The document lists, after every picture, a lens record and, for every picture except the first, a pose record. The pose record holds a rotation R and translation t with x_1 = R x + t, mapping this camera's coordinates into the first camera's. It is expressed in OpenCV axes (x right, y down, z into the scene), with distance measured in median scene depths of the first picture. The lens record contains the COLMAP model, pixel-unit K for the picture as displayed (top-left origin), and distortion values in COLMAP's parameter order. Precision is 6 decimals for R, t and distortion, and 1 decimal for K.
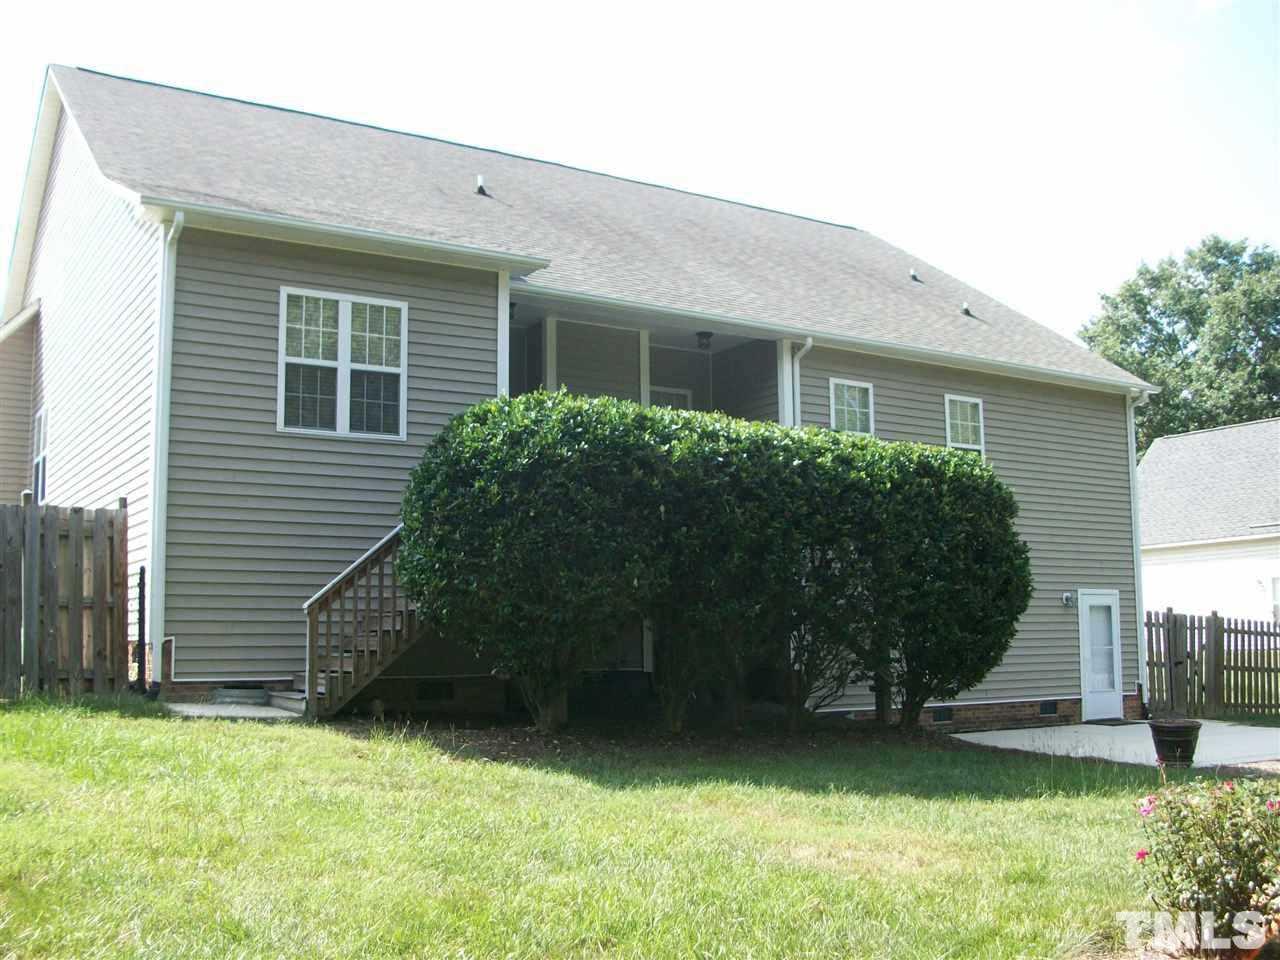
lens RADIAL K [[1329.0, 0, 638.5], [0, 1329.0, 485.2], [0, 0, 1]] dist [-0.119860, 0.000000]
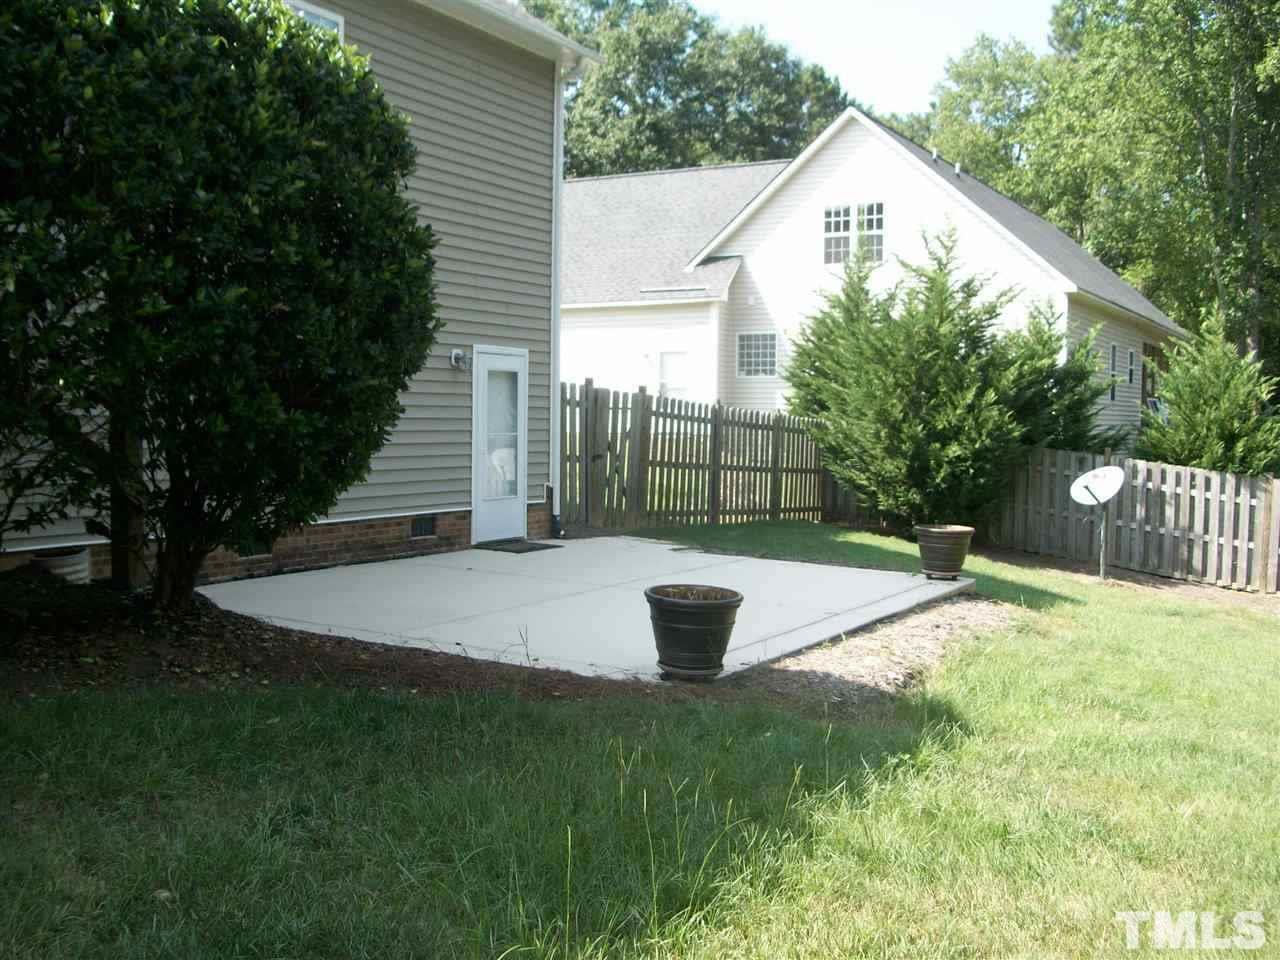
lens RADIAL K [[1329.0, 0, 634.6], [0, 1329.0, 487.0], [0, 0, 1]] dist [-0.119860, 0.000000]
pose [[0.881659, -0.006580, 0.471841, 0.092626], [-0.076420, 0.984713, 0.156526, 0.039085], [-0.465658, -0.174061, 0.867678, 0.370467]]
